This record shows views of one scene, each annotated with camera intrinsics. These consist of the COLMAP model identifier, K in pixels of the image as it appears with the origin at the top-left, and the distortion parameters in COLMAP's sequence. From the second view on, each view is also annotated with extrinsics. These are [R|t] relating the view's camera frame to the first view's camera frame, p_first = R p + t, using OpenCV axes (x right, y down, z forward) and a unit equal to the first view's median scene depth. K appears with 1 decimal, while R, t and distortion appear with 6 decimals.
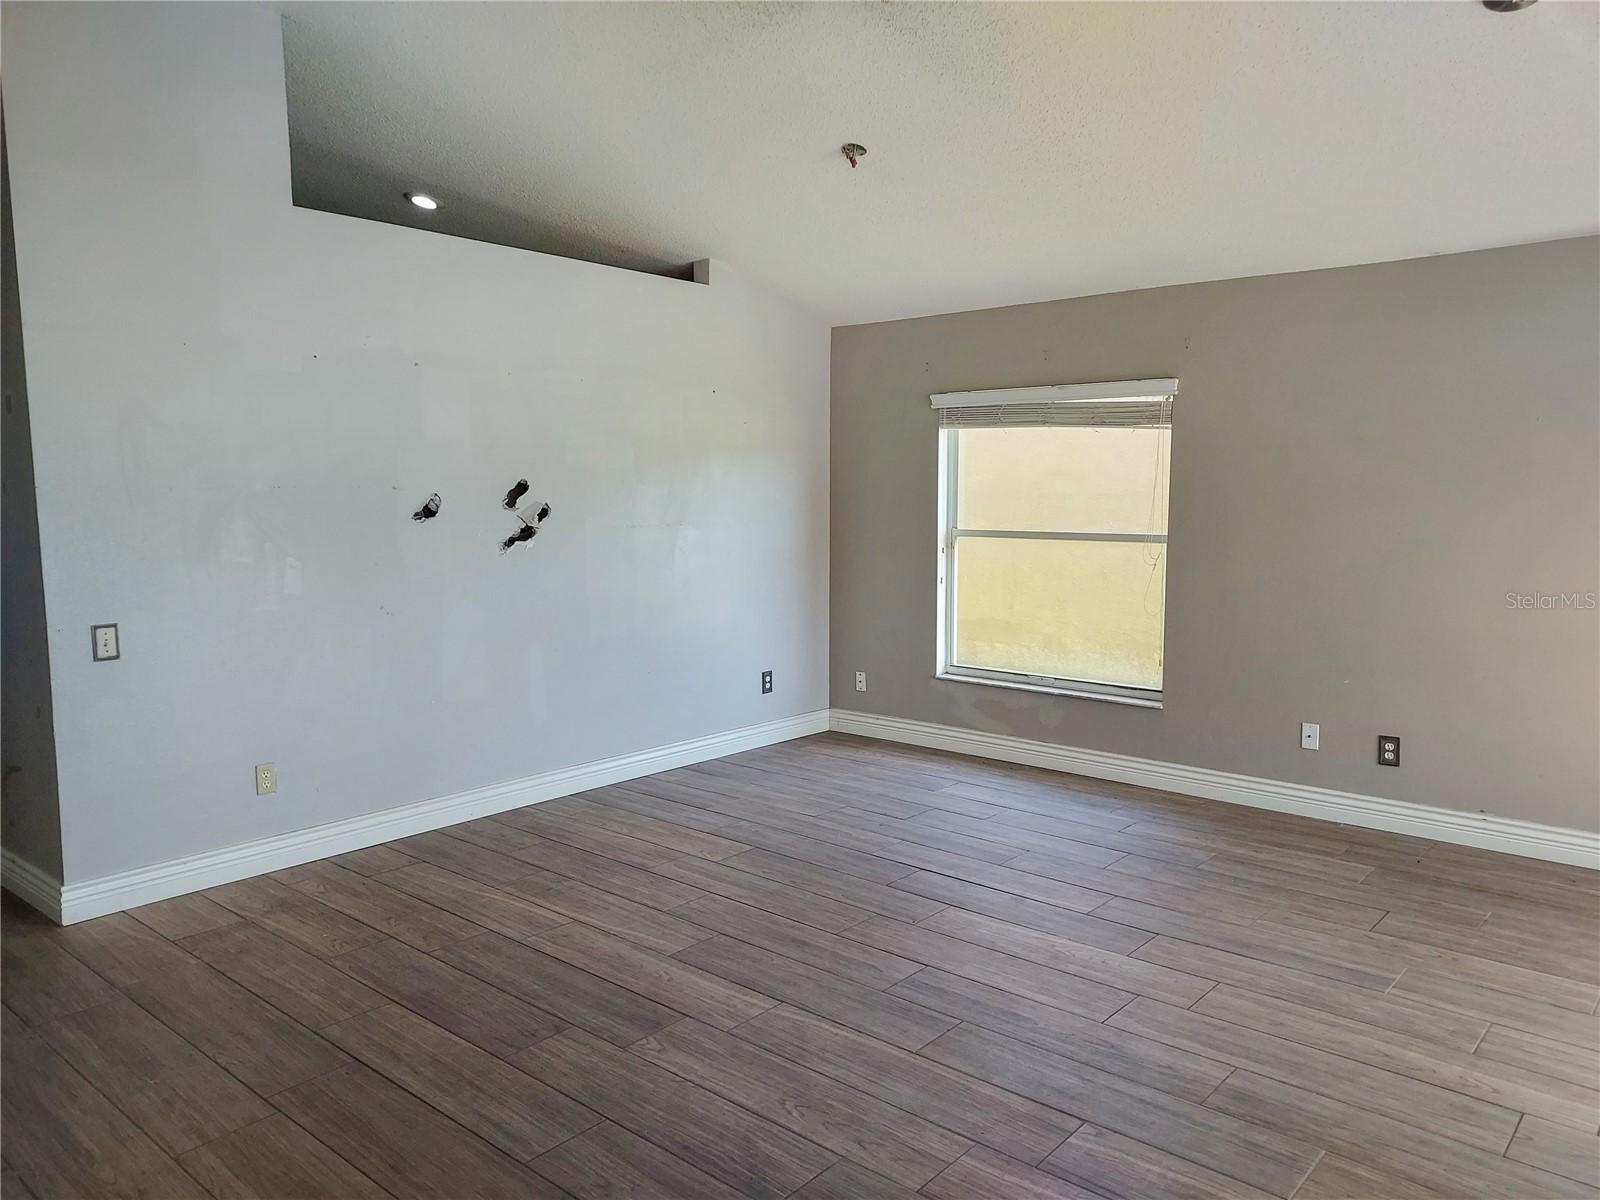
lens RADIAL K [[1159.5, 0, 806.2], [0, 1159.5, 604.0], [0, 0, 1]] dist [0.055604, -0.035017]
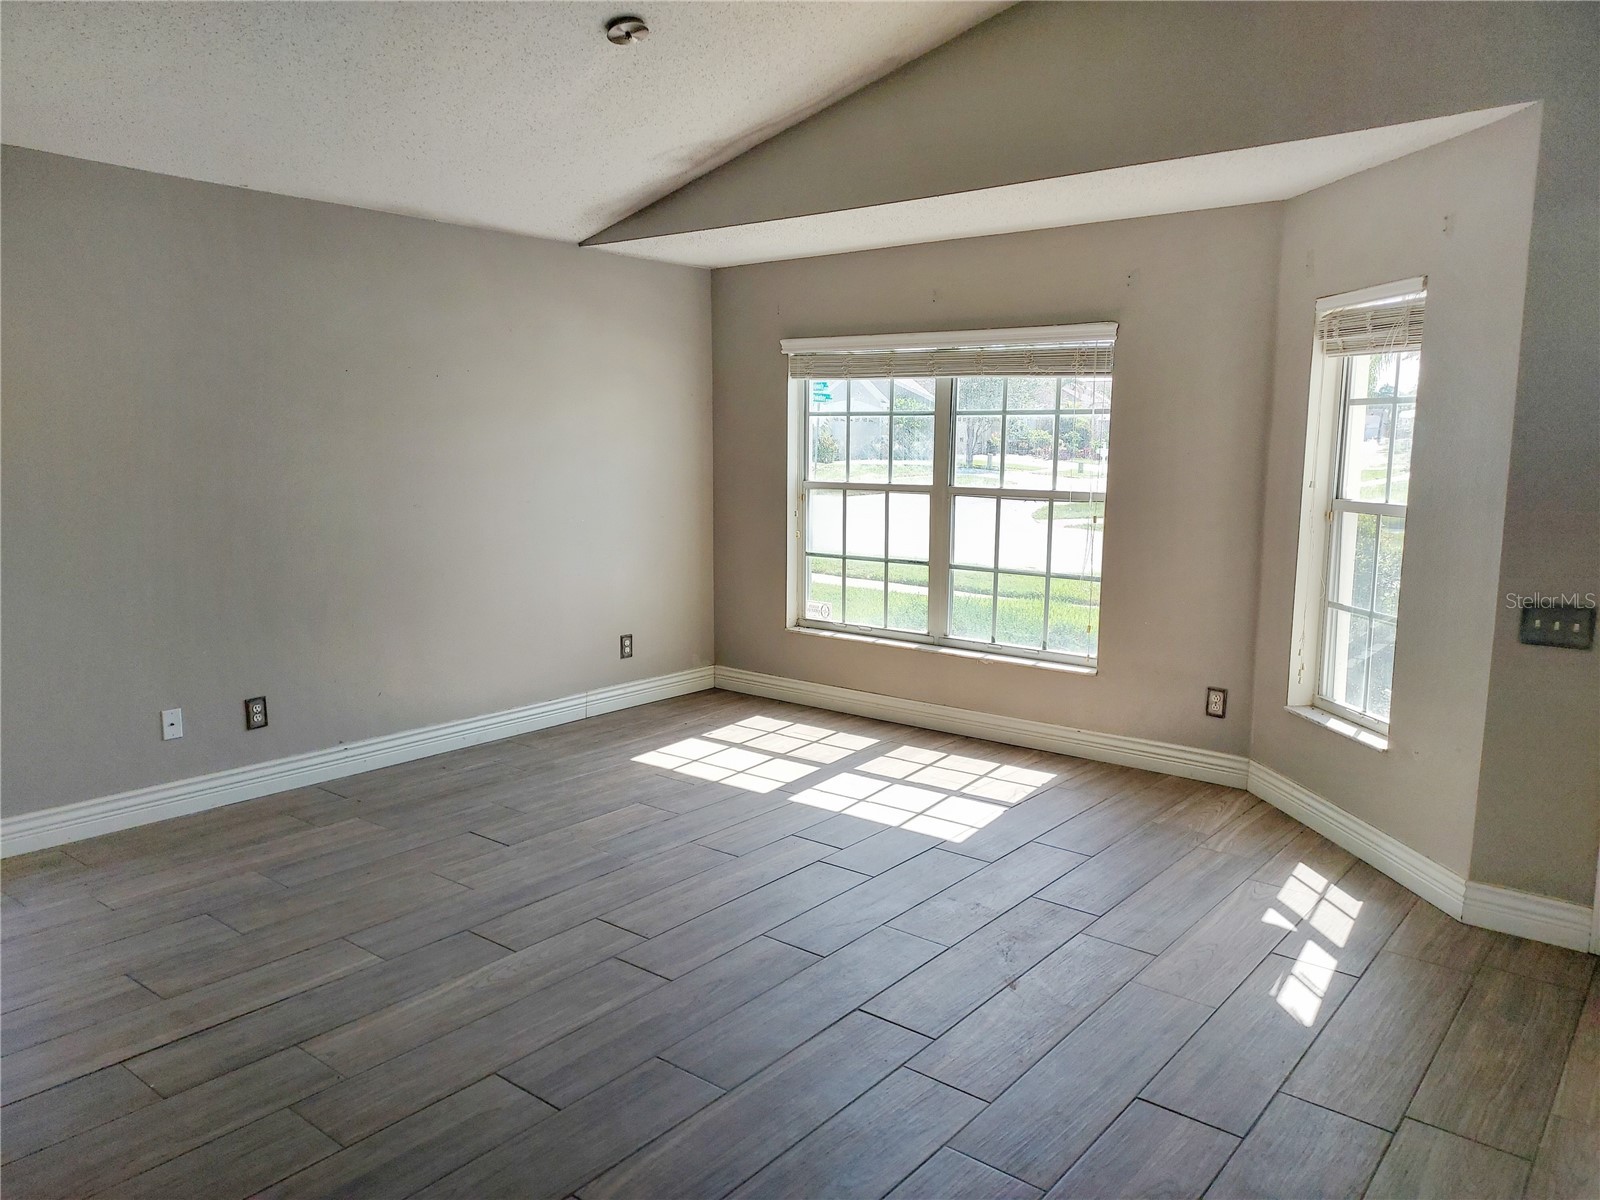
lens RADIAL K [[1159.5, 0, 807.2], [0, 1159.5, 597.3], [0, 0, 1]] dist [0.055604, -0.035017]
pose [[-0.047067, -0.139549, 0.989096, -0.550801], [0.092076, 0.985372, 0.143405, -0.076045], [-0.994639, 0.097822, -0.033529, 0.708116]]
